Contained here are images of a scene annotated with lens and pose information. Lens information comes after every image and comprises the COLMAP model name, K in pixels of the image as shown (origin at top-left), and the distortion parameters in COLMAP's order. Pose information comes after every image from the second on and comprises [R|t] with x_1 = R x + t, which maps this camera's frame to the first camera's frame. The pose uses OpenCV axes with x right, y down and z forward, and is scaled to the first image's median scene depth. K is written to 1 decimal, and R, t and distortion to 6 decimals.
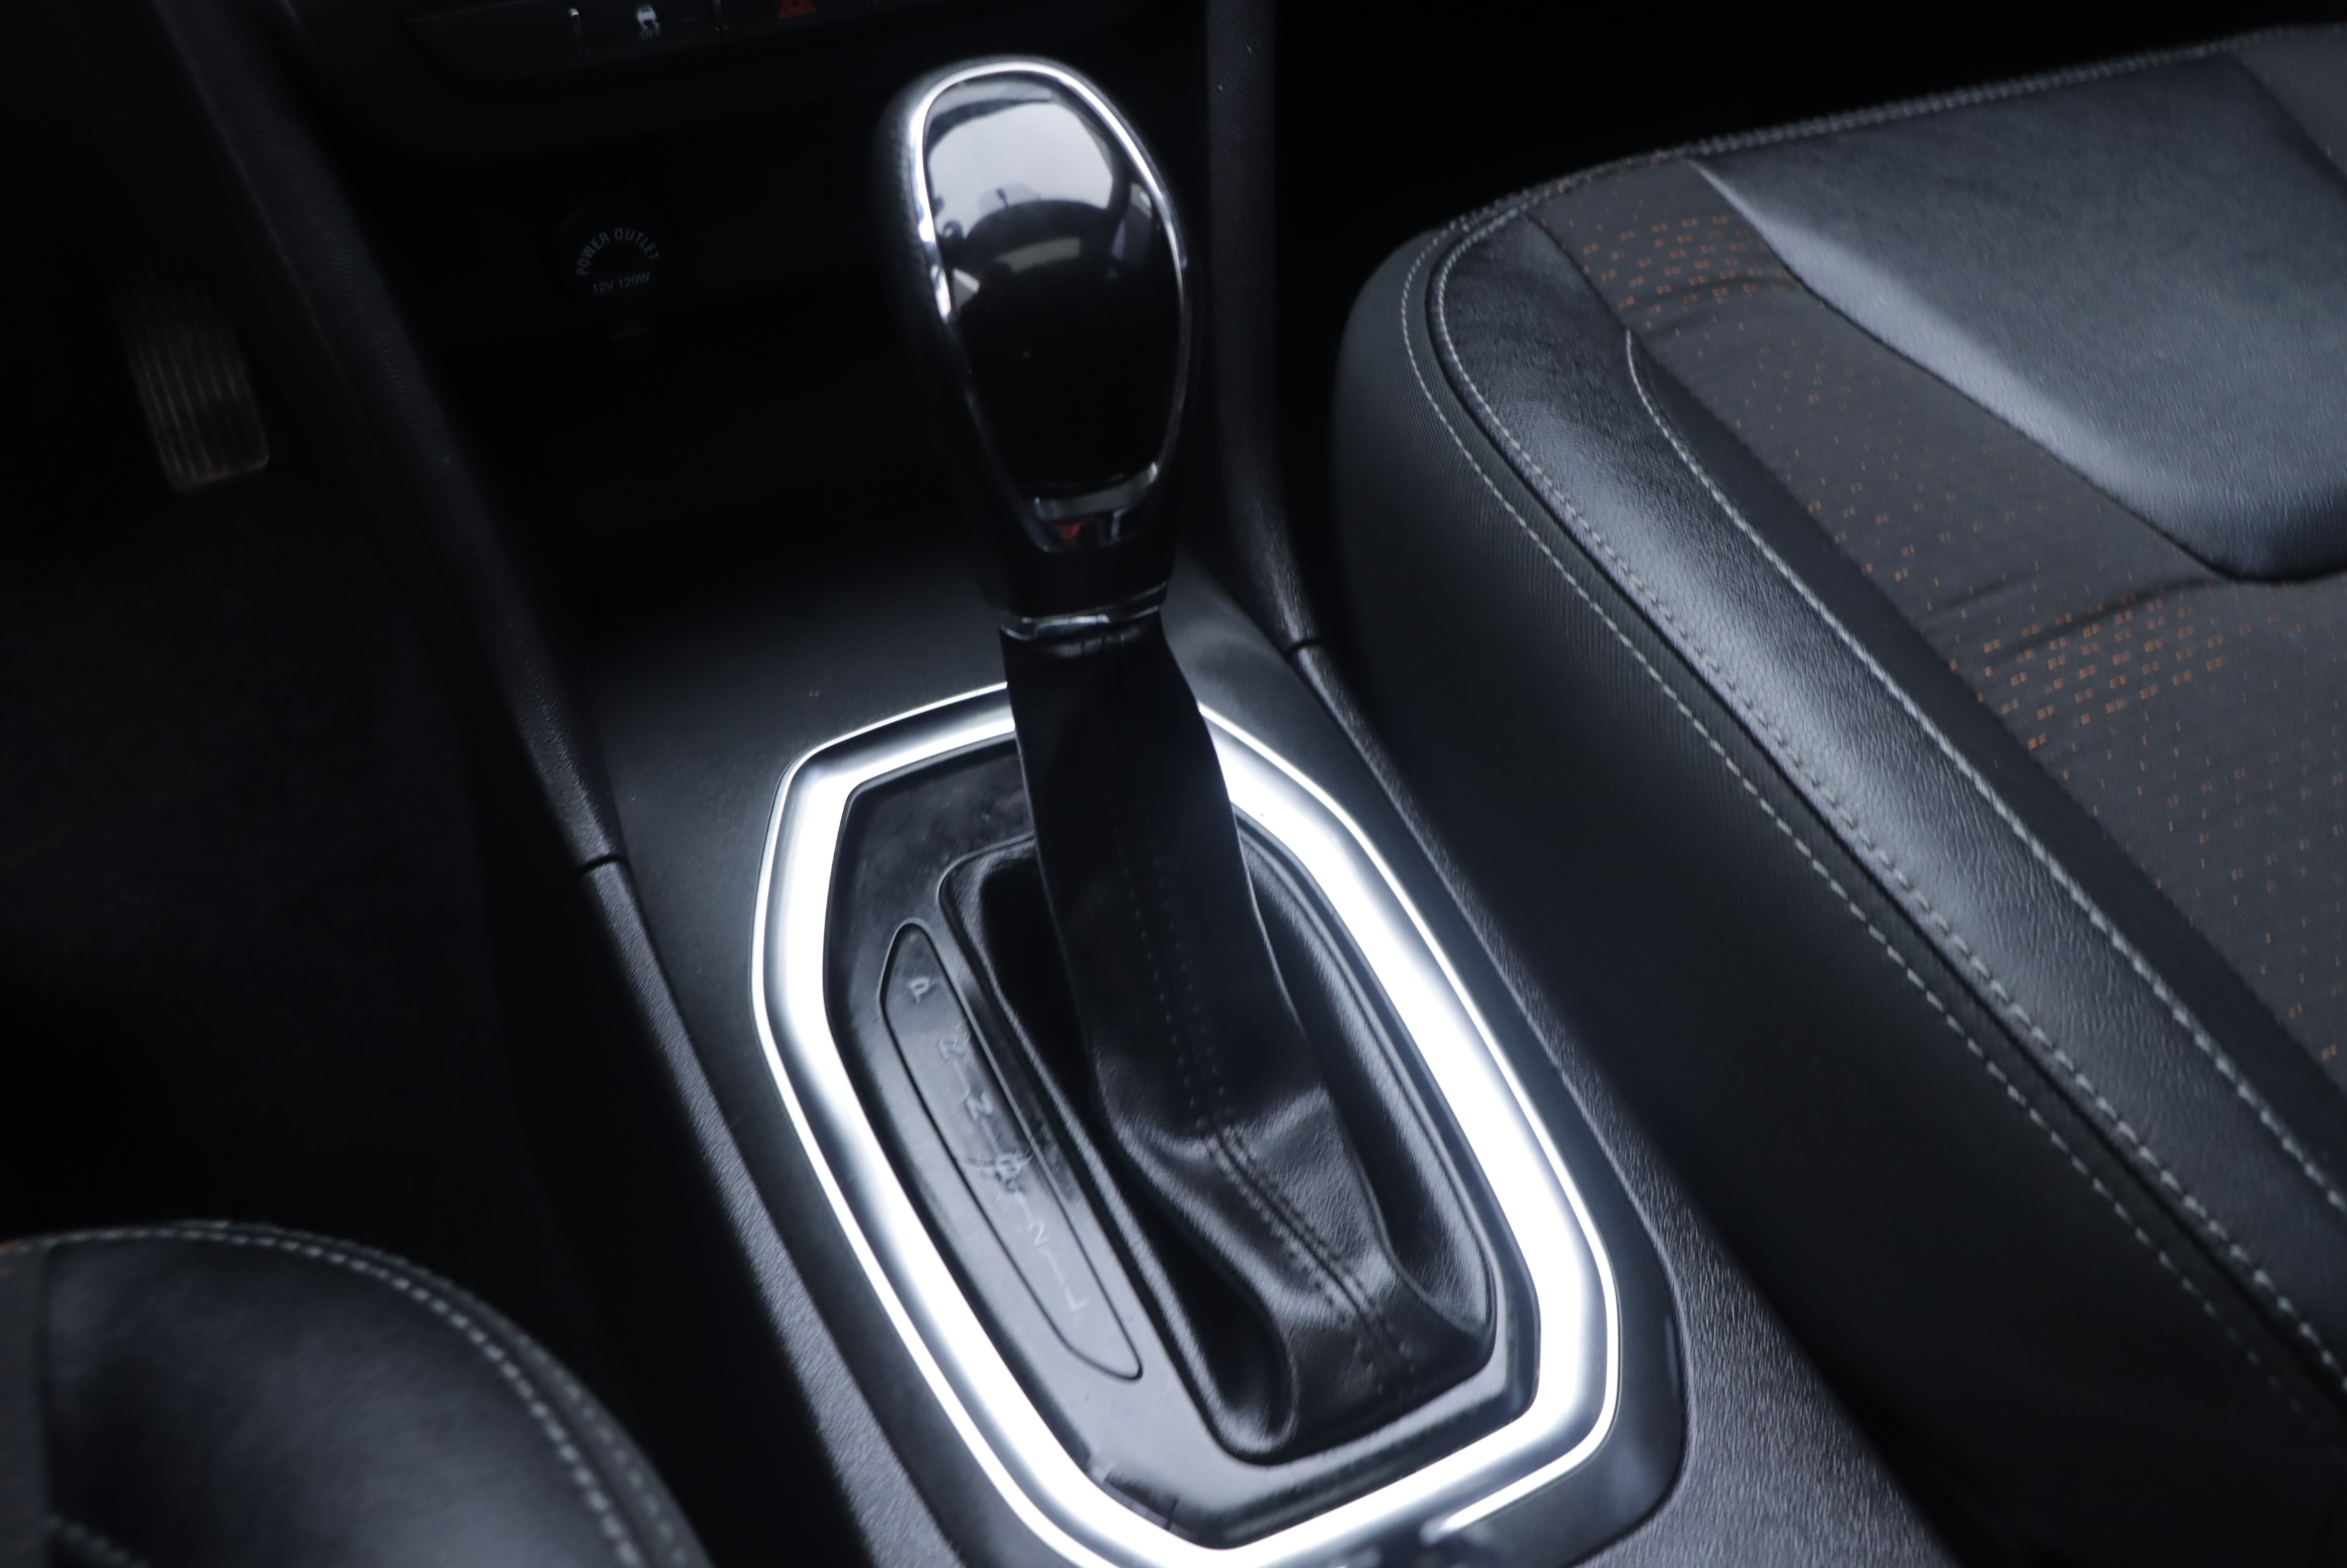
lens RADIAL K [[2374.9, 0, 1173.5], [0, 2374.9, 784.0], [0, 0, 1]] dist [-0.008286, -0.000479]
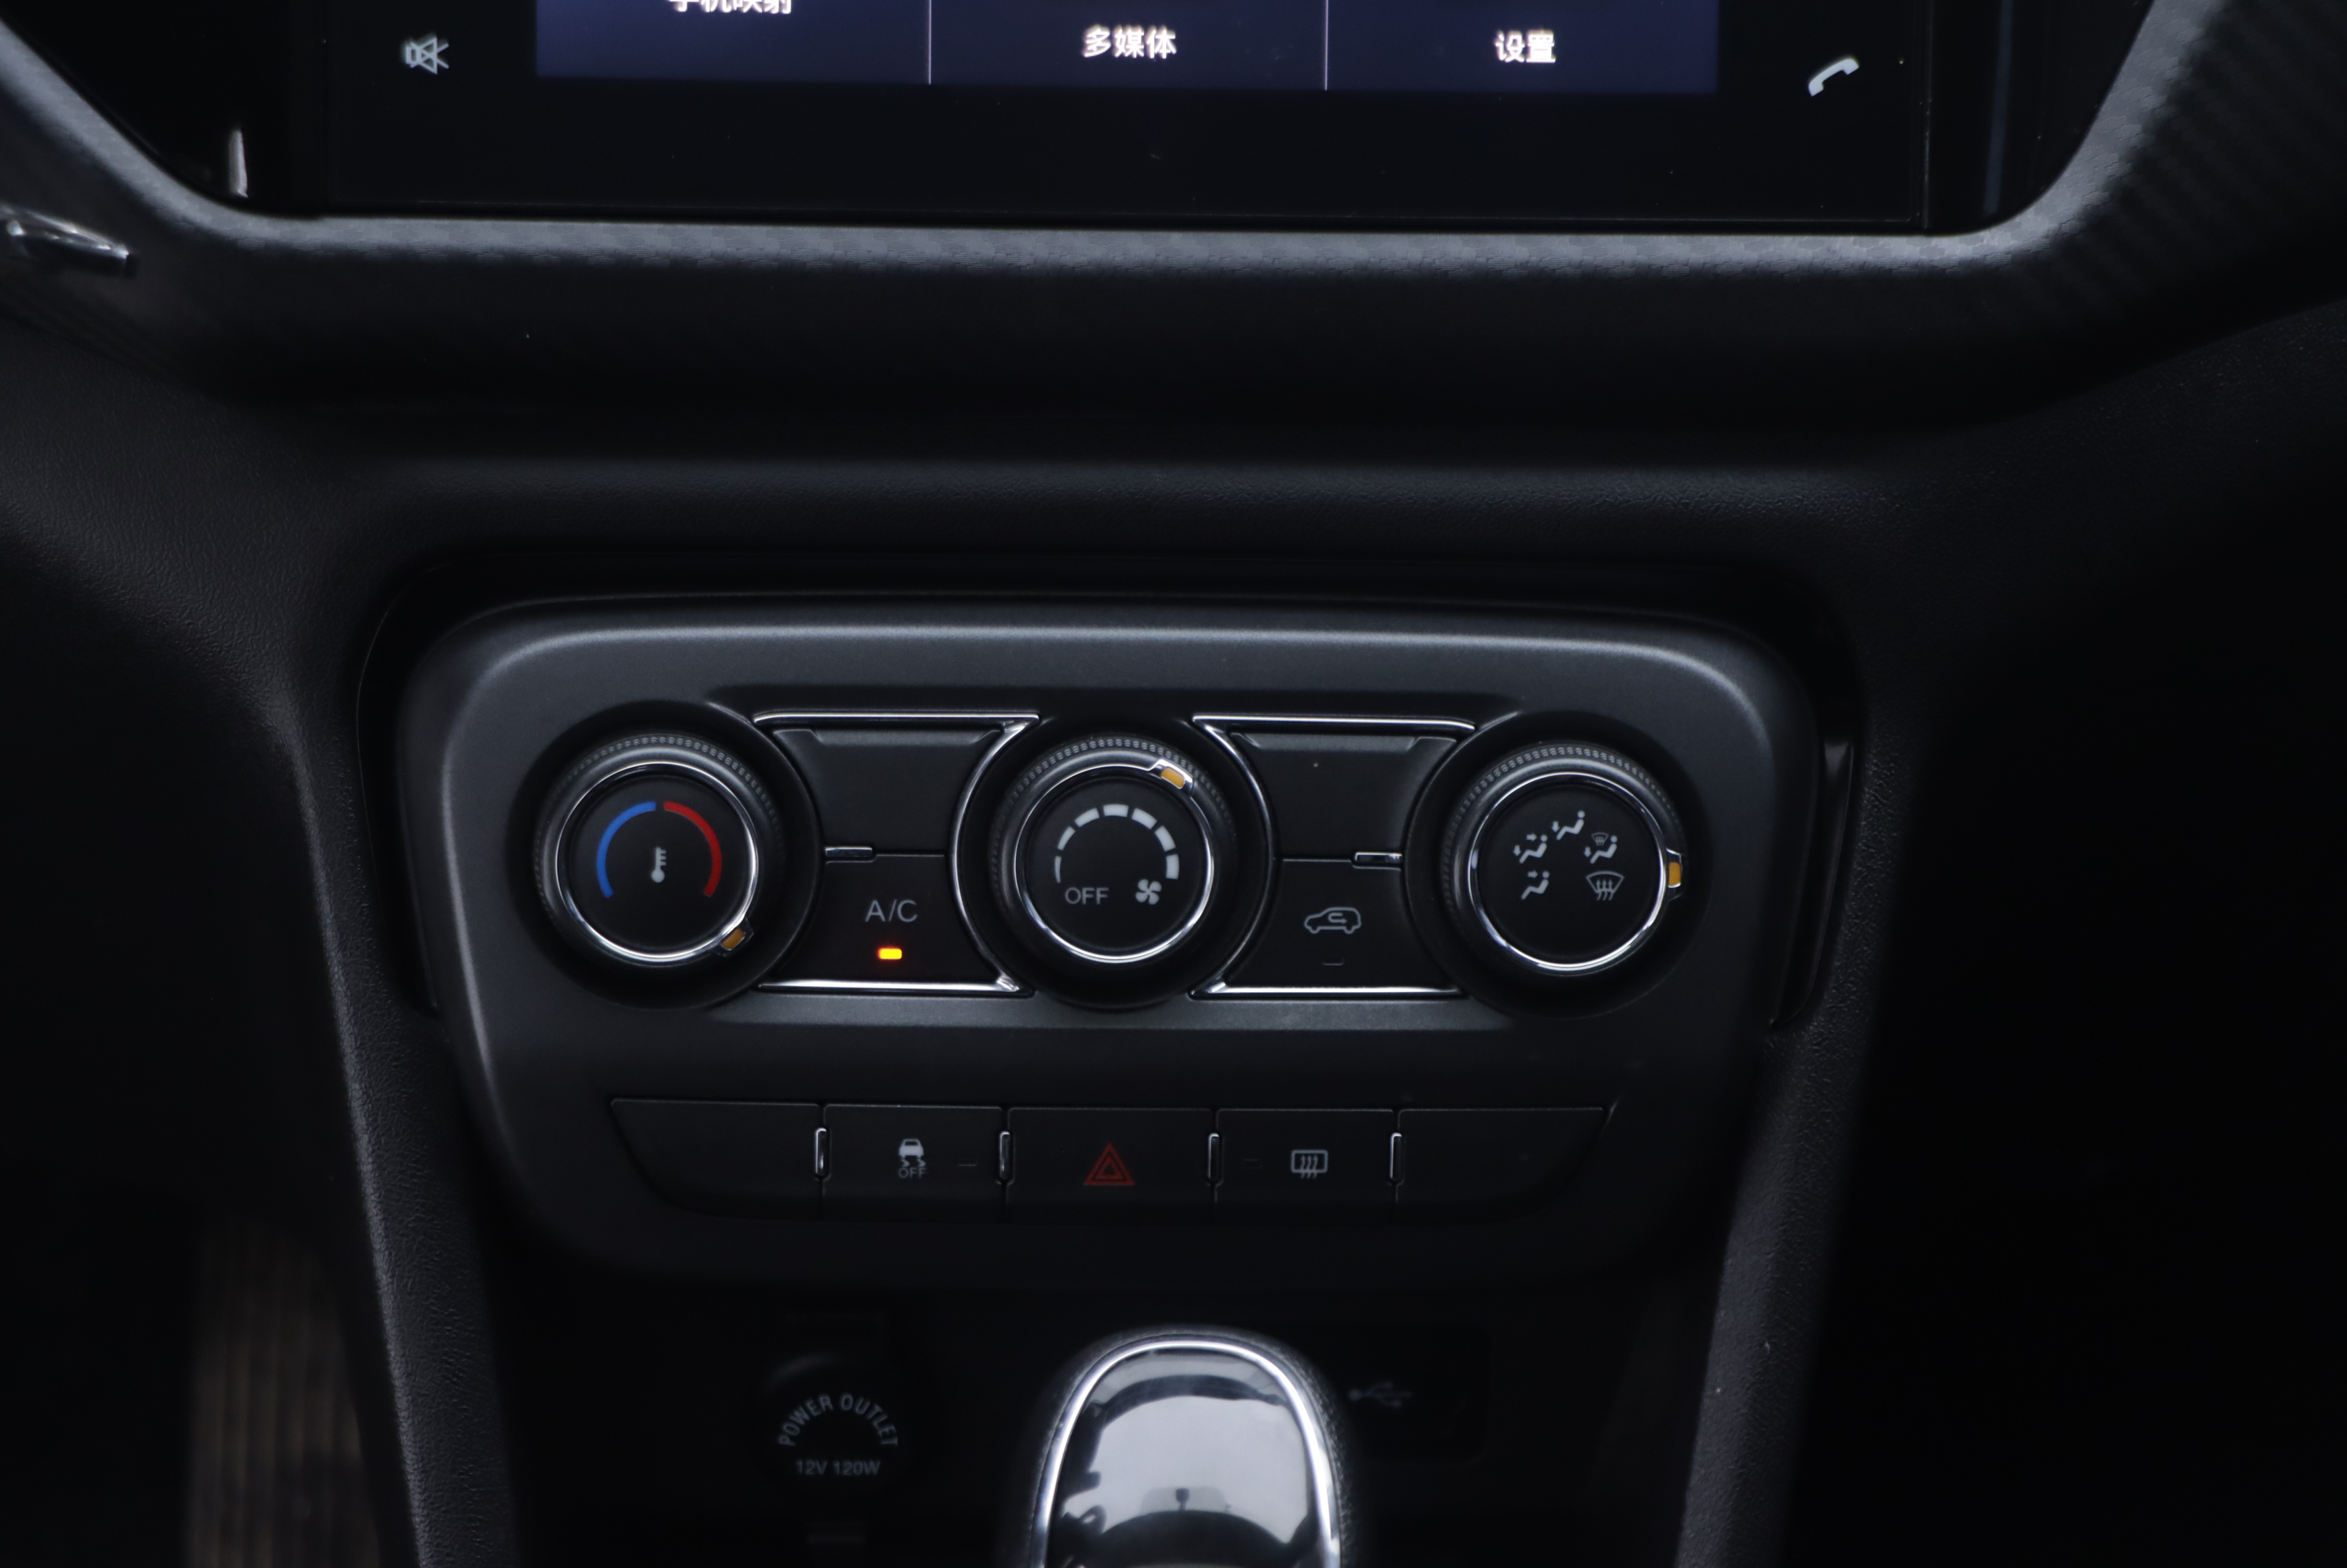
lens RADIAL K [[6847.5, 0, 1196.9], [0, 6847.5, 807.3], [0, 0, 1]] dist [0.363562, 1.185165]
pose [[0.937574, 0.194778, -0.288126, 0.416410], [-0.270892, 0.928556, -0.253775, 0.093550], [0.218111, 0.315984, 0.923353, -0.914266]]
